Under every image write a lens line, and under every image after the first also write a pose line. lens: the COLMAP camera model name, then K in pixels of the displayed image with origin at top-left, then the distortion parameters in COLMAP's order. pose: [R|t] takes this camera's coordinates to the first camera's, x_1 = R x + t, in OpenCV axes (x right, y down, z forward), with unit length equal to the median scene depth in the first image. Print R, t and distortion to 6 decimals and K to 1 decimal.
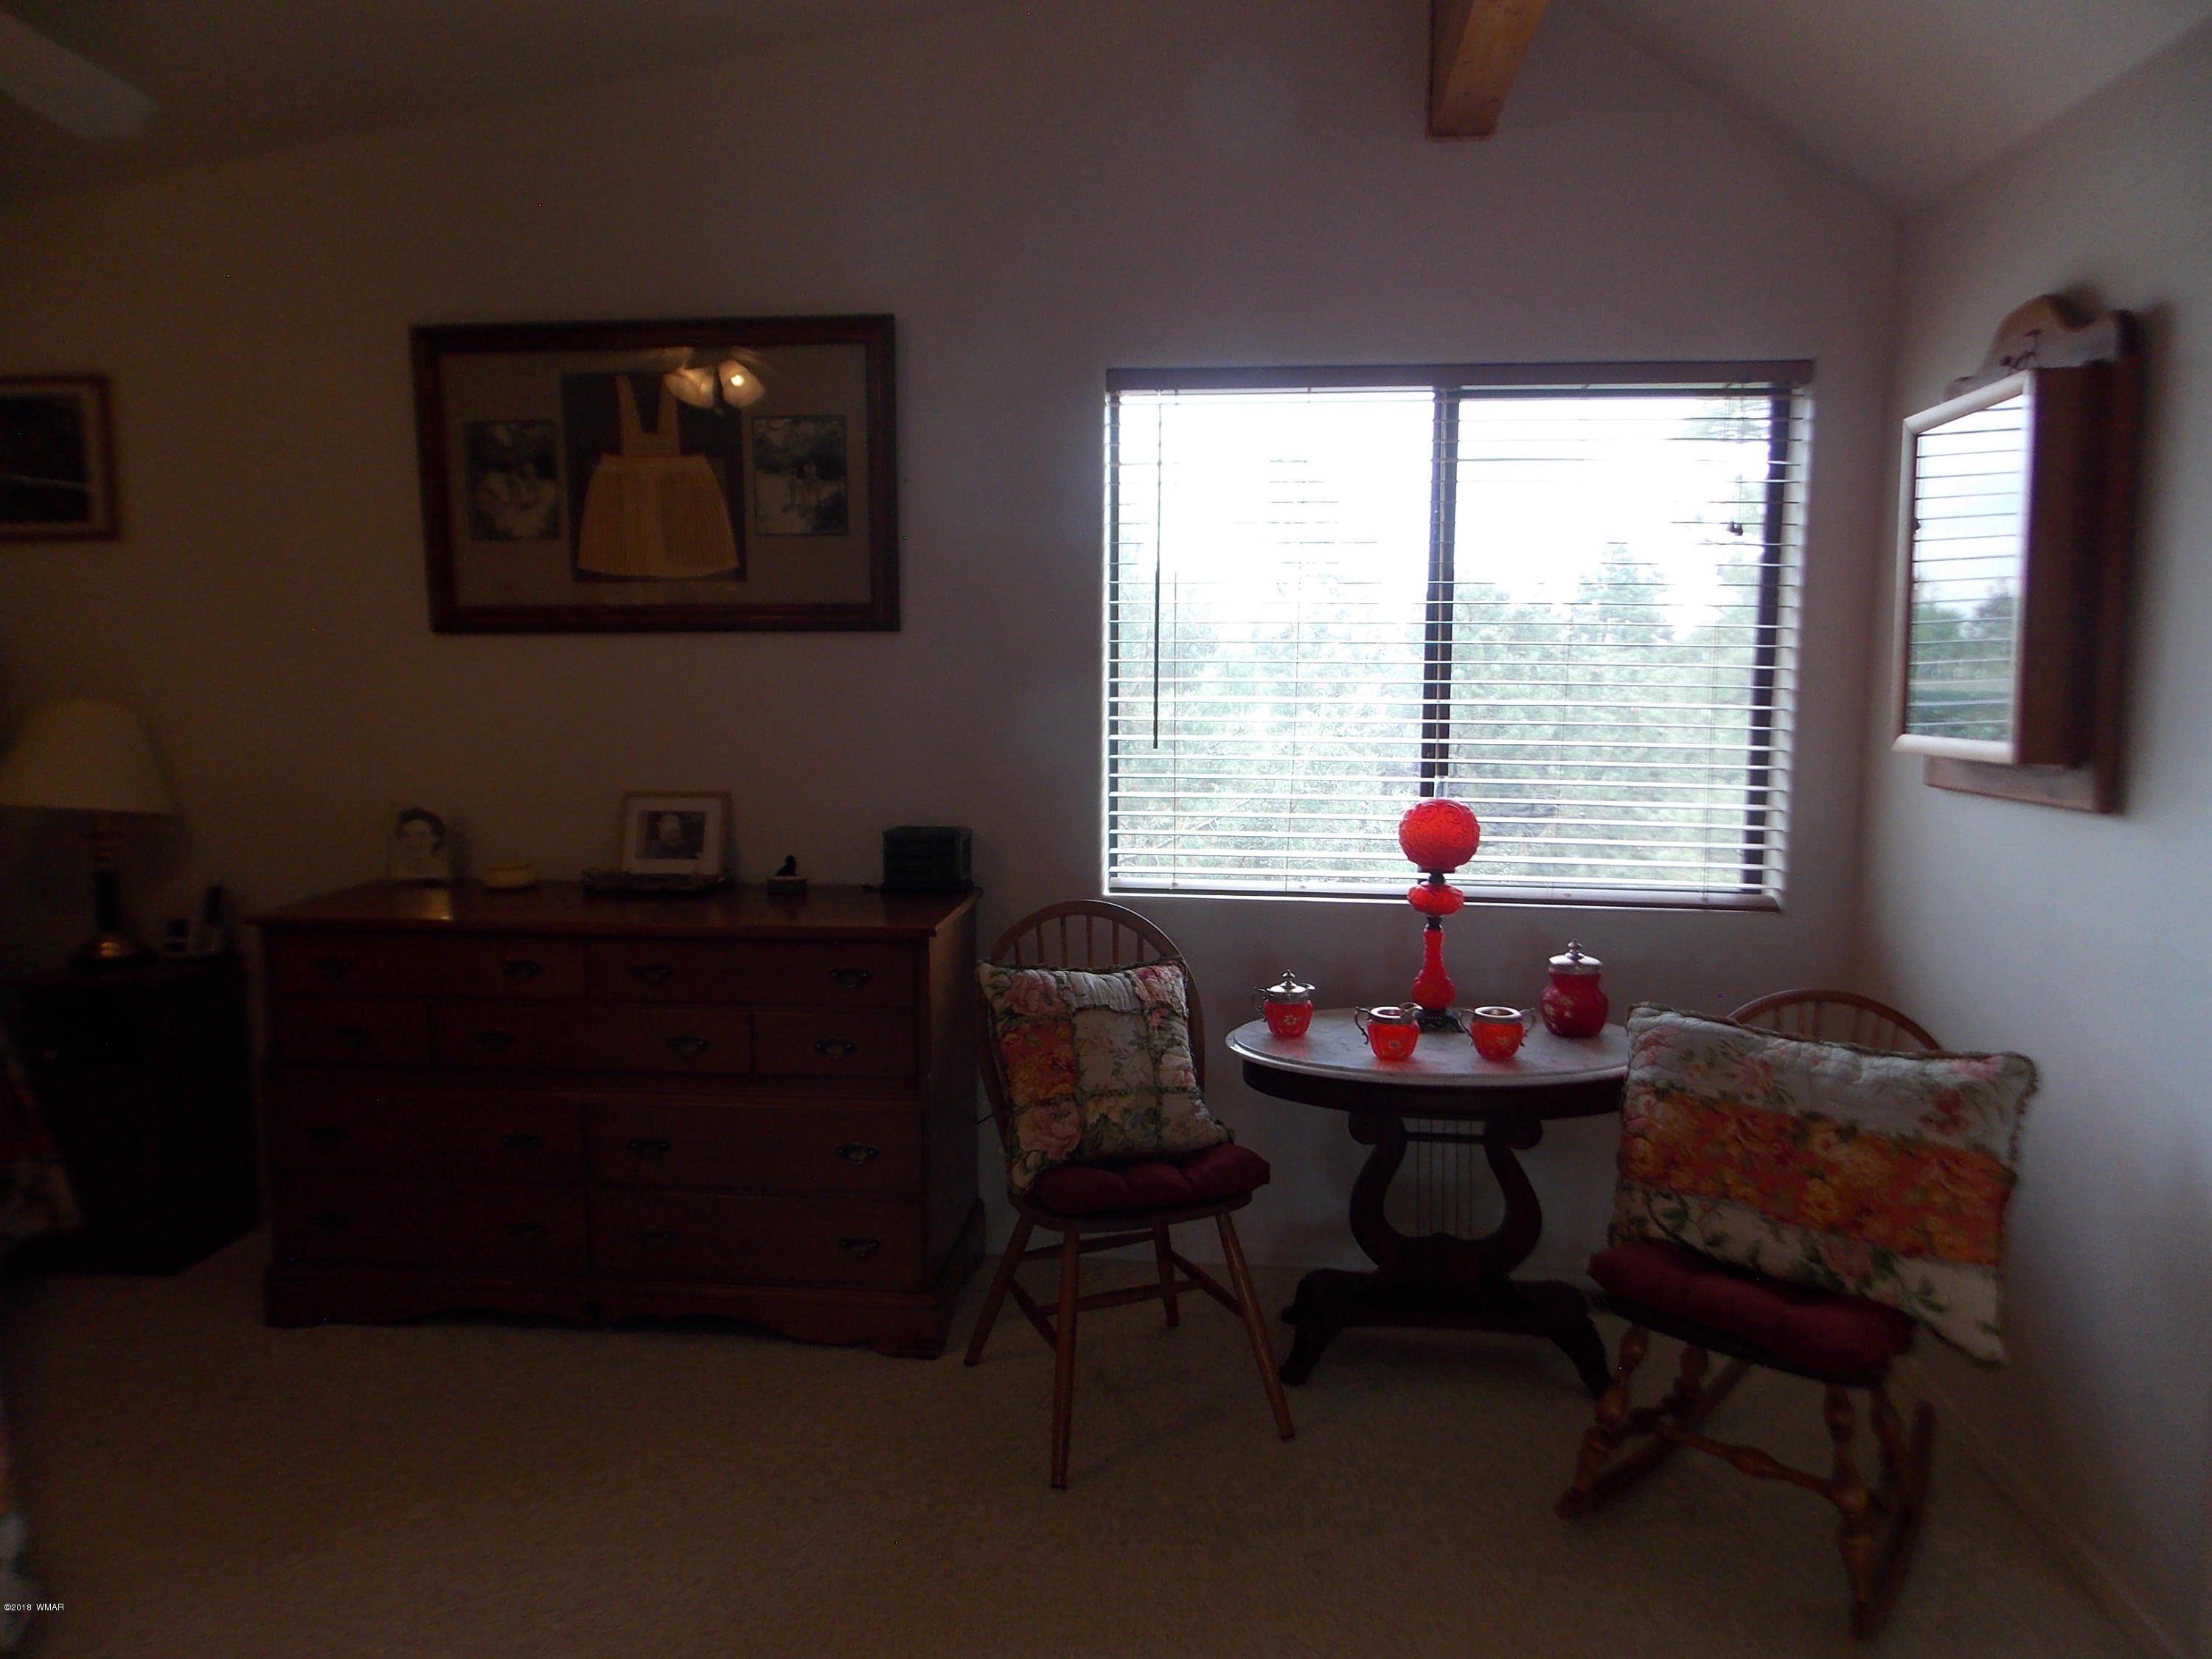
lens RADIAL K [[1461.9, 0, 1100.2], [0, 1461.9, 819.3], [0, 0, 1]] dist [0.007617, -0.003675]
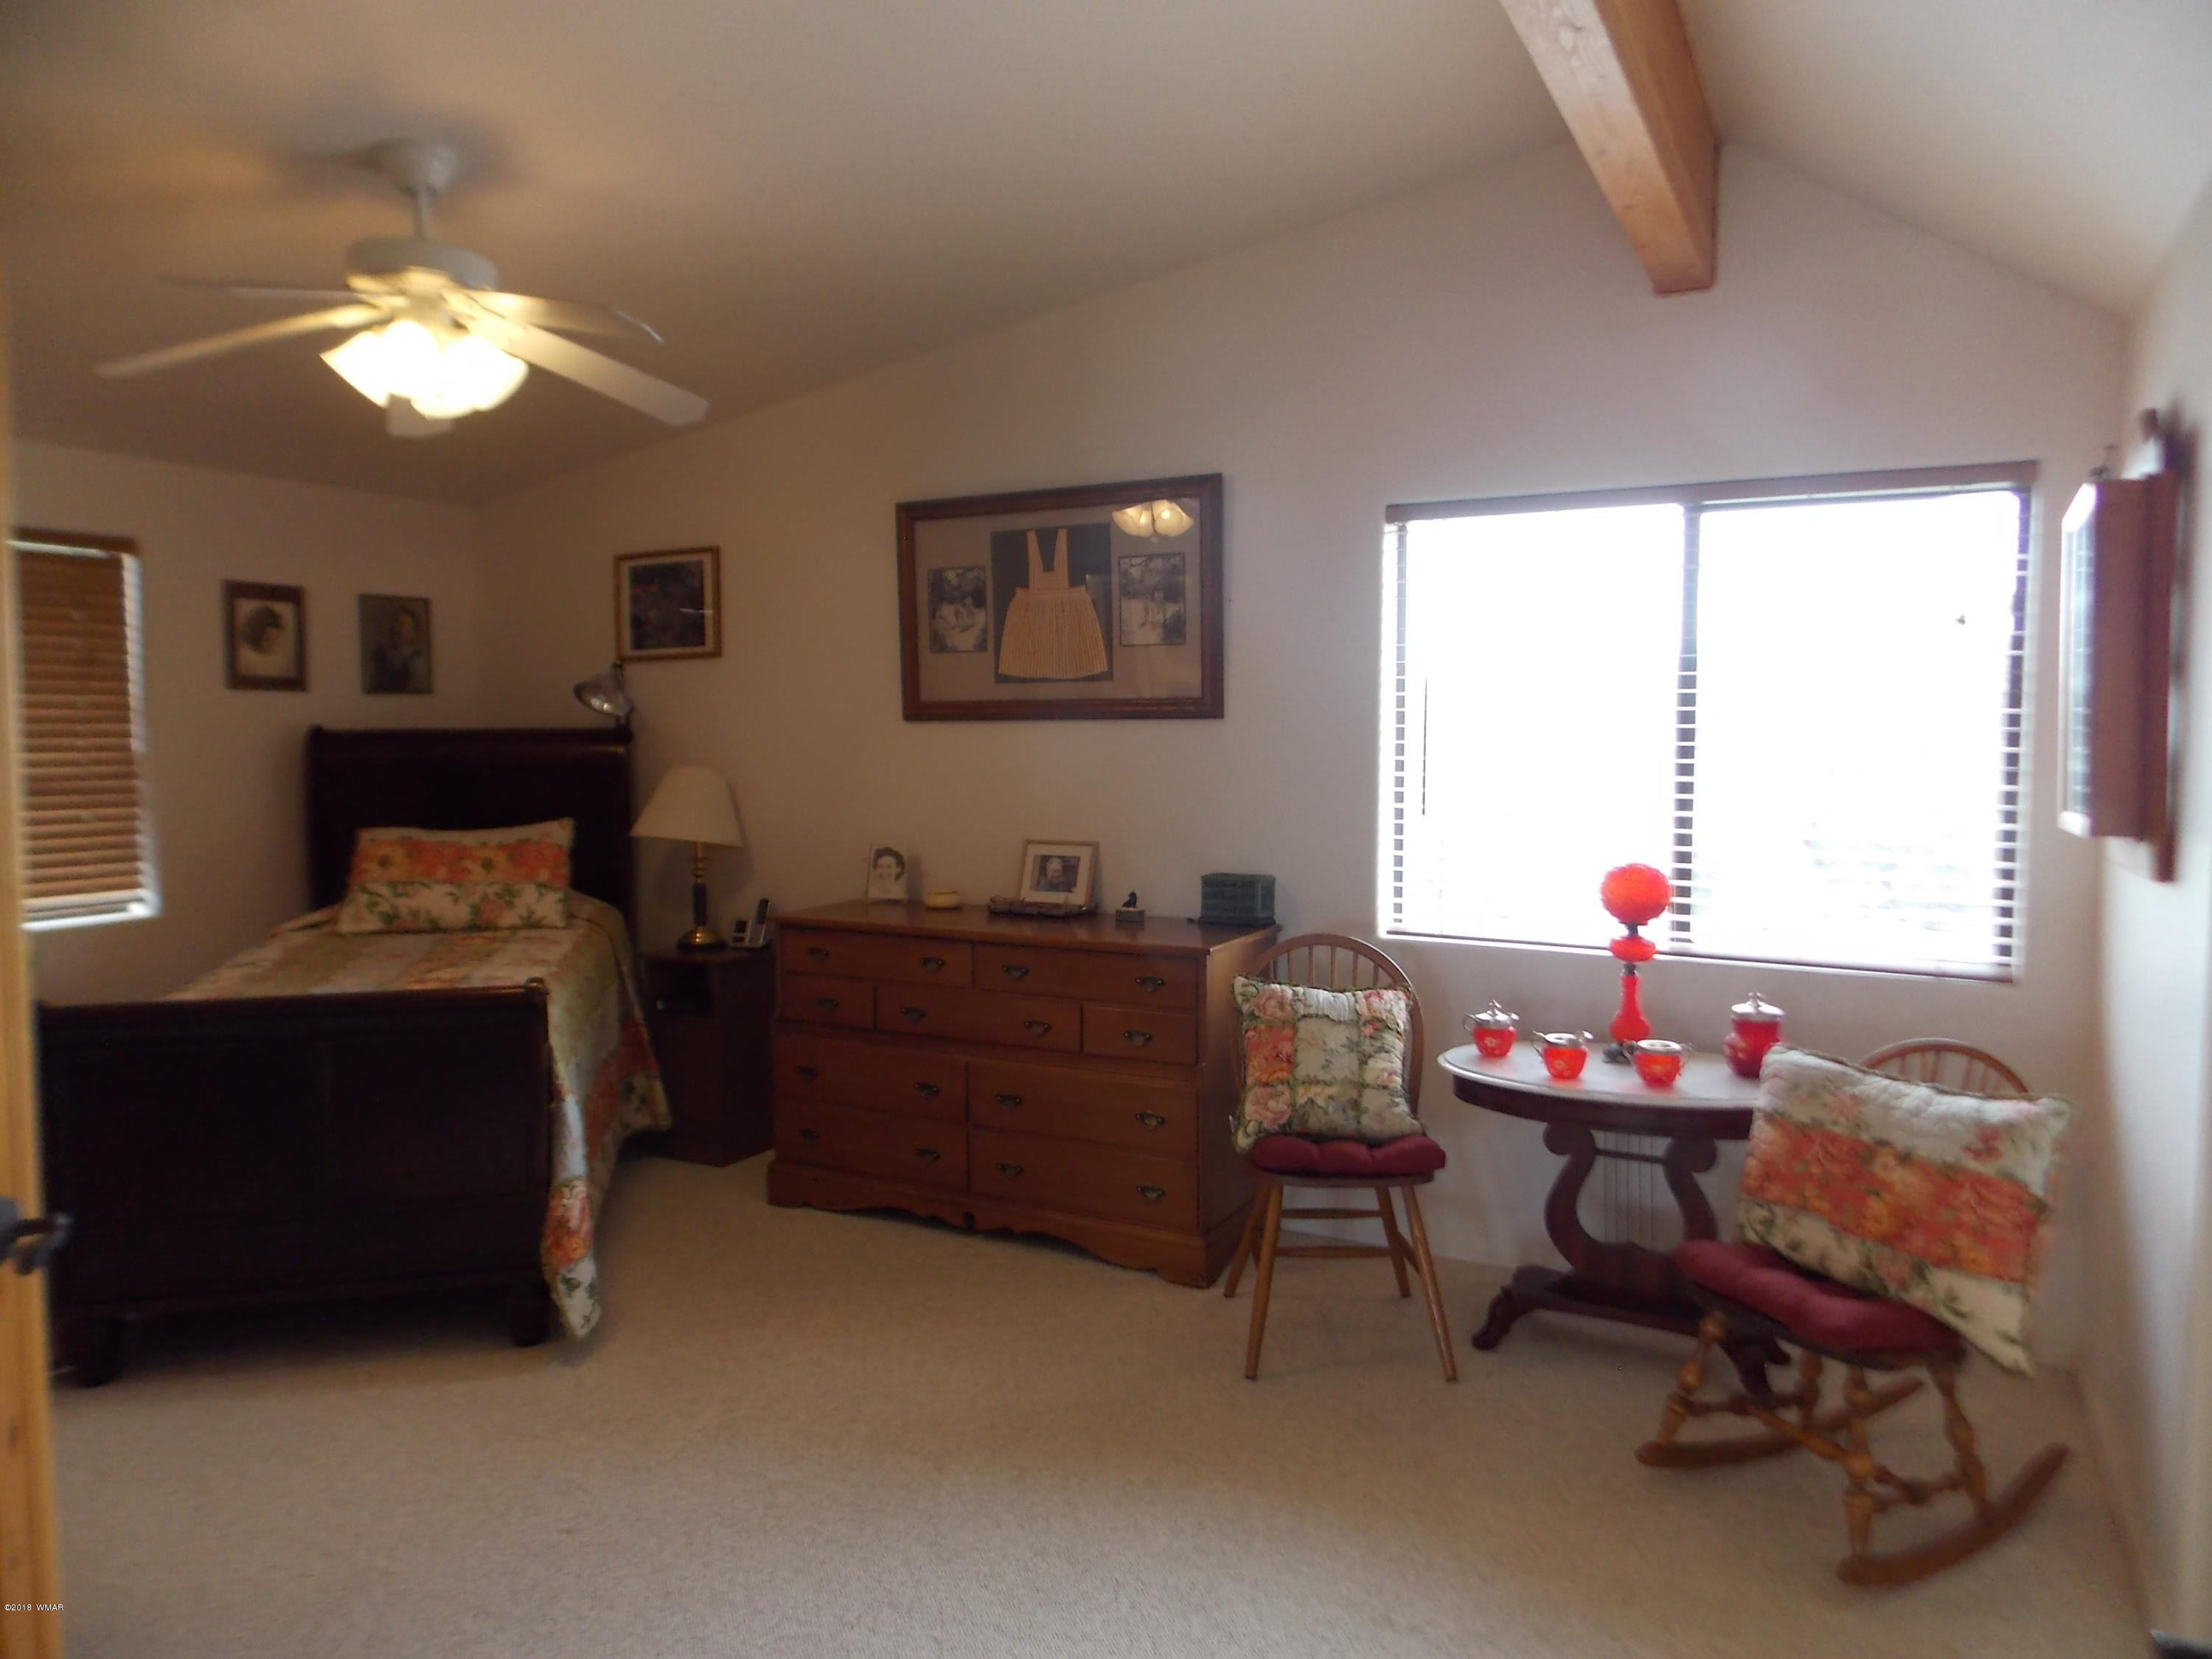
lens RADIAL K [[1461.9, 0, 1111.9], [0, 1461.9, 833.3], [0, 0, 1]] dist [0.007617, -0.003675]
pose [[0.927394, 0.025908, -0.373187, 0.271709], [-0.043129, 0.998352, -0.037868, 0.024823], [0.371590, 0.051214, 0.926983, -0.221342]]
